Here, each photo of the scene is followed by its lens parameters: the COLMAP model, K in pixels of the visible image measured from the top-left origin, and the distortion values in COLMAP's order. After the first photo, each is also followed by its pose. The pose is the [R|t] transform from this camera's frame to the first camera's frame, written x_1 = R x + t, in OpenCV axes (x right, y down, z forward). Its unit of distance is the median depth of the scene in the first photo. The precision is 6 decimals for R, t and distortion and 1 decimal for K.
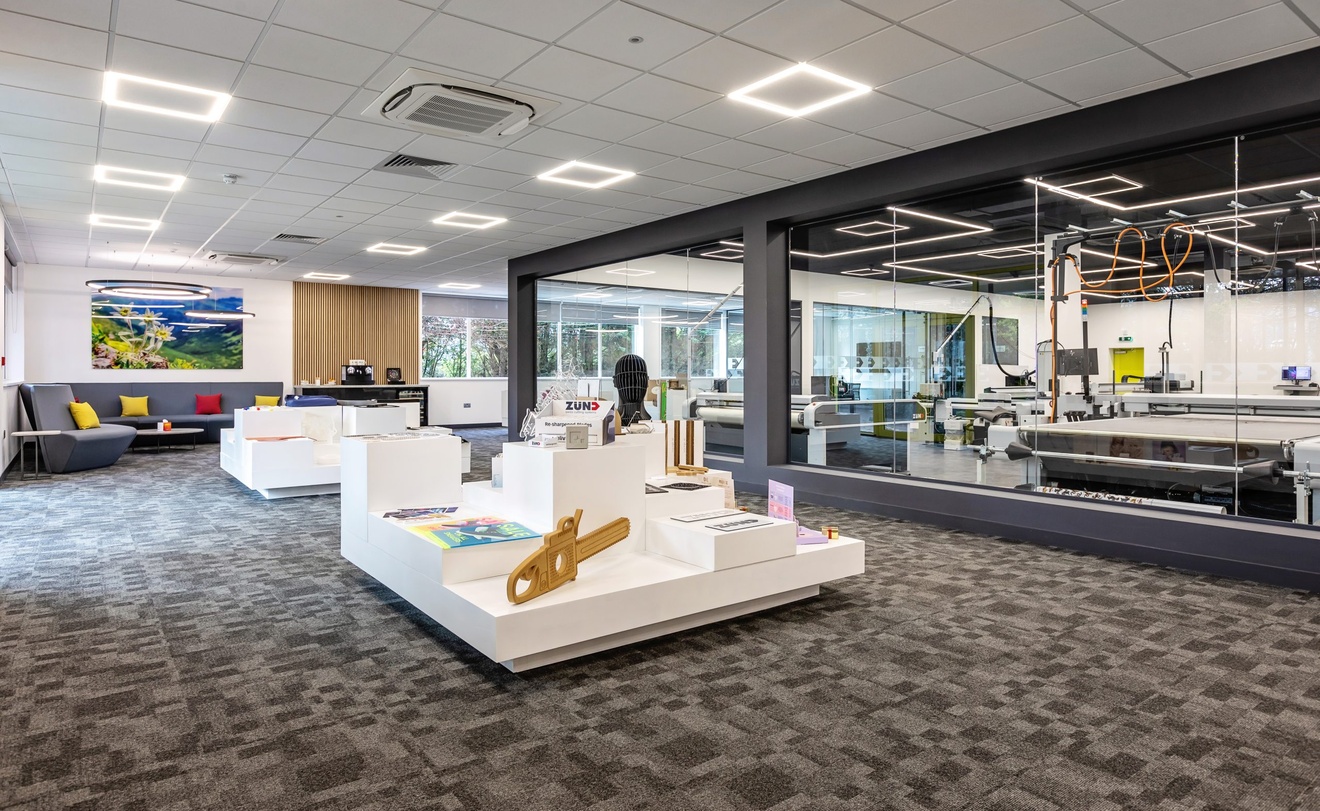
lens RADIAL K [[767.1, 0, 652.6], [0, 767.1, 369.9], [0, 0, 1]] dist [0.001901, -0.003637]
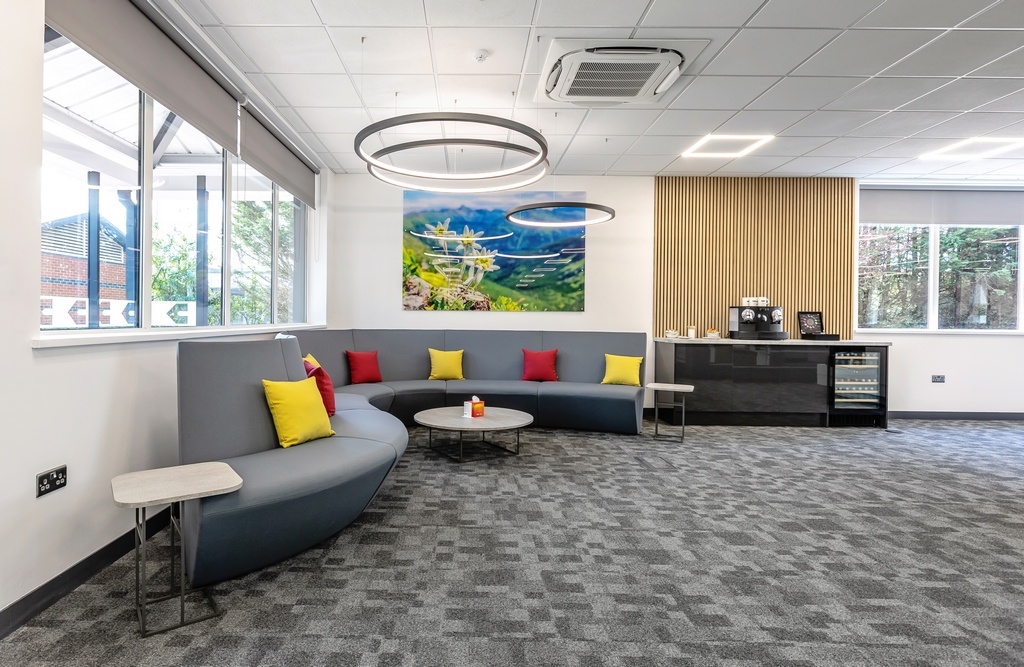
lens RADIAL K [[524.7, 0, 467.7], [0, 524.7, 321.3], [0, 0, 1]] dist [-0.000698, 0.000545]
pose [[0.797854, 0.012840, -0.602714, -0.384959], [-0.008165, 0.999912, 0.010493, 0.003685], [0.602796, -0.003451, 0.797888, 0.650379]]
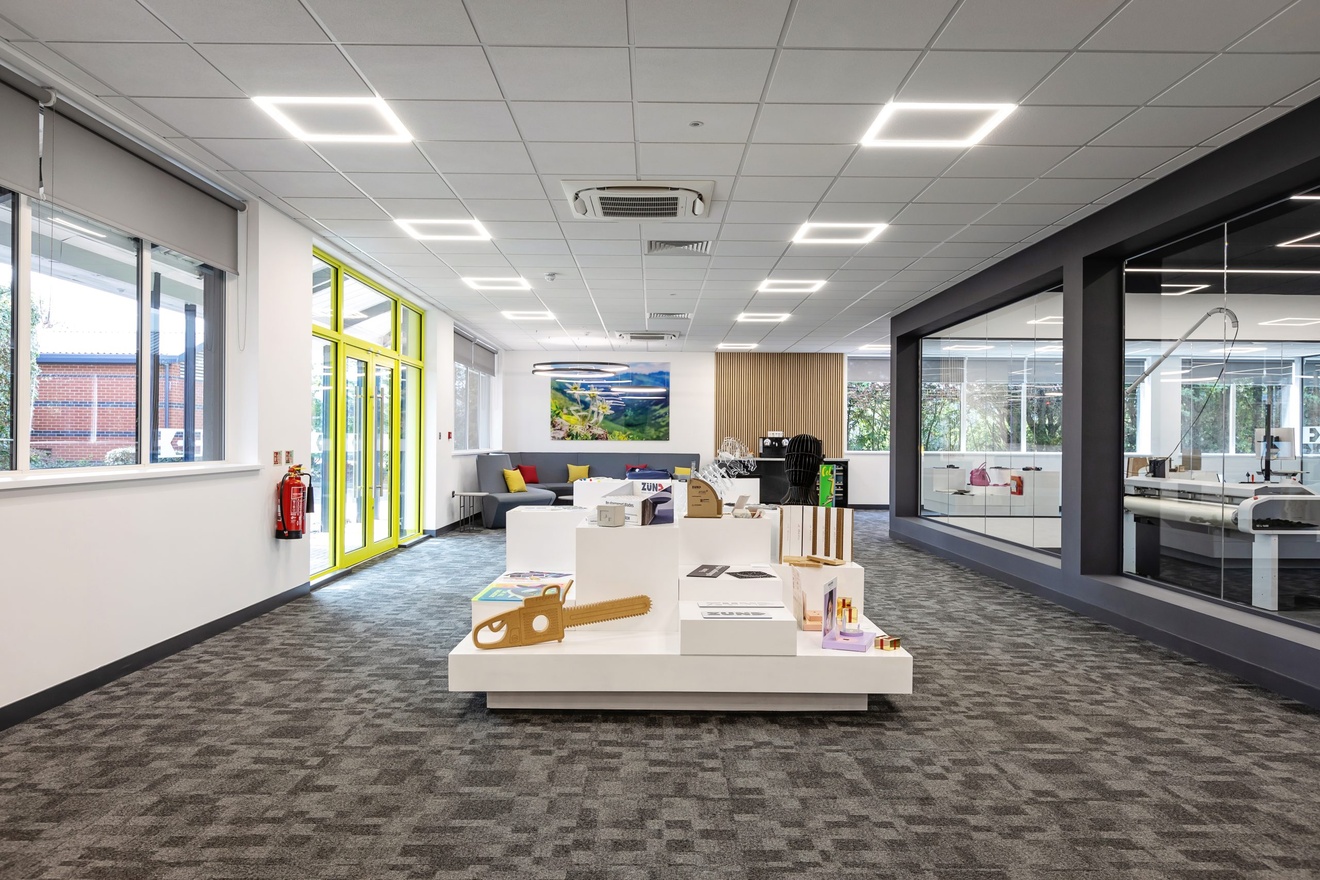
lens RADIAL K [[920.7, 0, 662.0], [0, 920.7, 439.0], [0, 0, 1]] dist [0.002585, -0.004793]
pose [[0.803065, 0.005422, -0.595867, 0.220730], [-0.004900, 0.999985, 0.002494, -0.007196], [0.595872, 0.000917, 0.803079, 0.002306]]
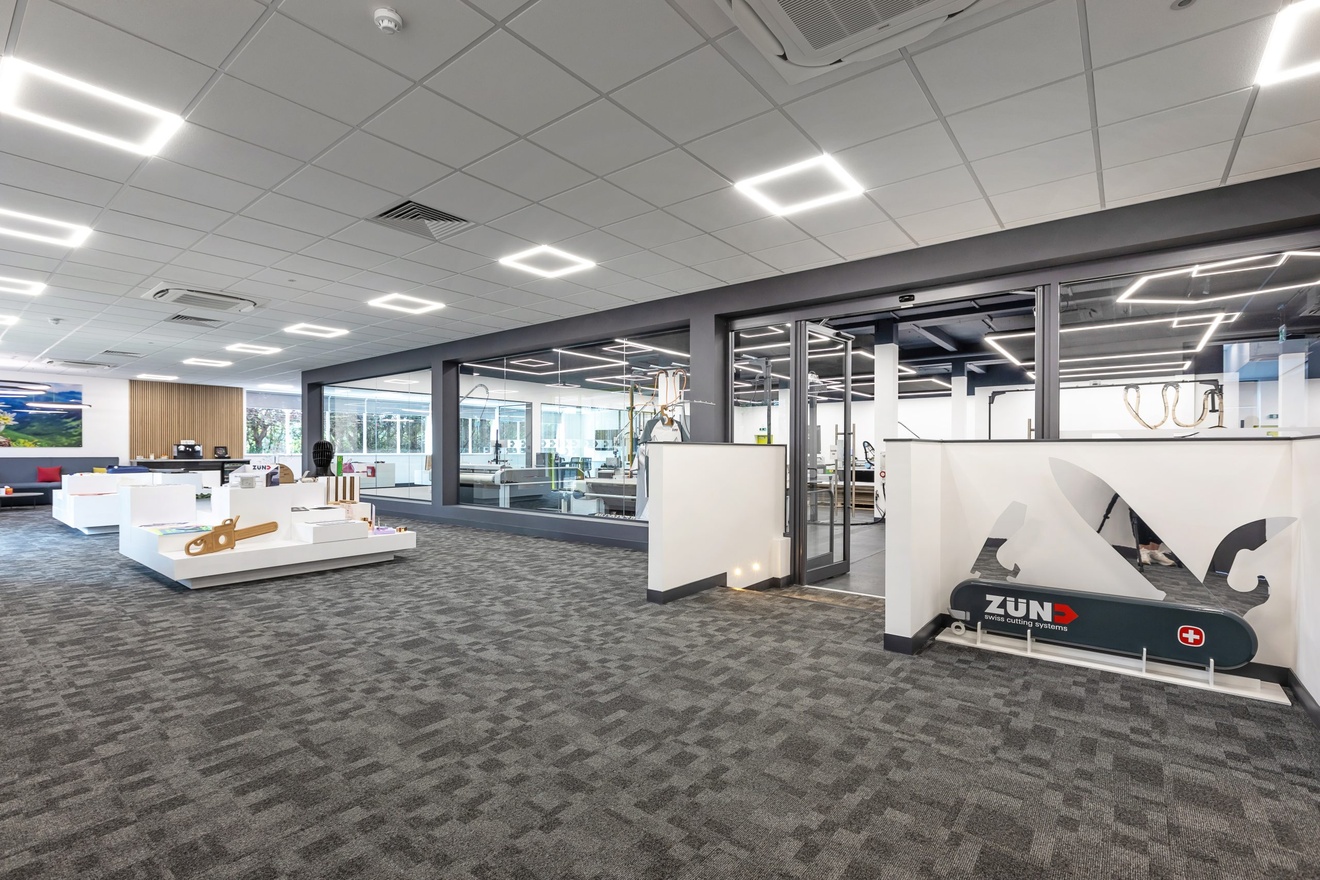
lens RADIAL K [[594.1, 0, 650.6], [0, 594.1, 453.7], [0, 0, 1]] dist [0.002478, -0.001997]
pose [[0.968636, 0.000546, 0.248485, 0.163068], [-0.002760, 0.999960, 0.008561, -0.001232], [-0.248470, -0.008978, 0.968598, -0.234481]]
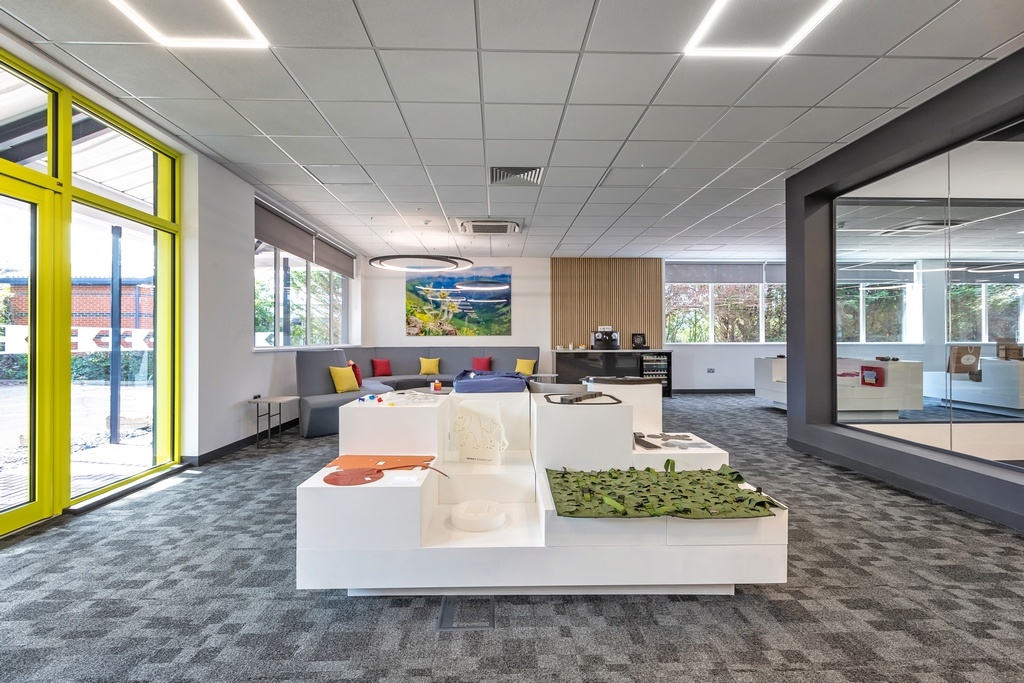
lens RADIAL K [[460.9, 0, 516.2], [0, 460.9, 339.2], [0, 0, 1]] dist [0.002478, -0.001997]
pose [[0.821888, -0.002271, -0.569644, -0.144868], [0.005075, 0.999982, 0.003335, 0.002597], [0.569626, -0.005632, 0.821885, 0.484825]]
